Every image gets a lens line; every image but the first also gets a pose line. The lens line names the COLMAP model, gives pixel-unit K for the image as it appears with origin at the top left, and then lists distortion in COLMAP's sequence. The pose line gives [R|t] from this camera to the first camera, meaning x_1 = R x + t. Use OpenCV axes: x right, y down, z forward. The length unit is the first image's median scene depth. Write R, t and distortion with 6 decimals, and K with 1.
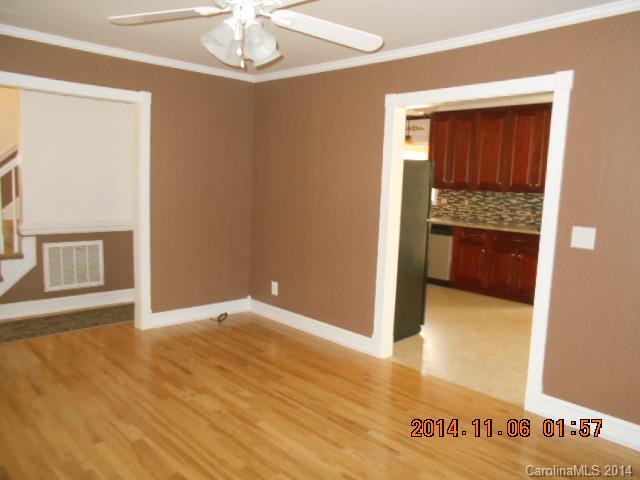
lens RADIAL K [[510.7, 0, 320.0], [0, 510.7, 240.0], [0, 0, 1]] dist [-0.000522, 0.001639]
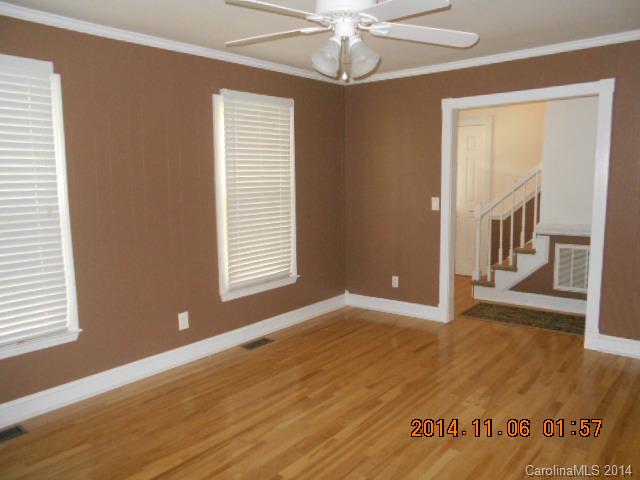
lens RADIAL K [[510.7, 0, 320.0], [0, 510.7, 240.0], [0, 0, 1]] dist [-0.000522, 0.001639]
pose [[0.093568, 0.086759, -0.991826, 0.498087], [-0.094846, 0.992442, 0.077865, -0.039436], [0.991085, 0.086785, 0.101090, 0.448484]]
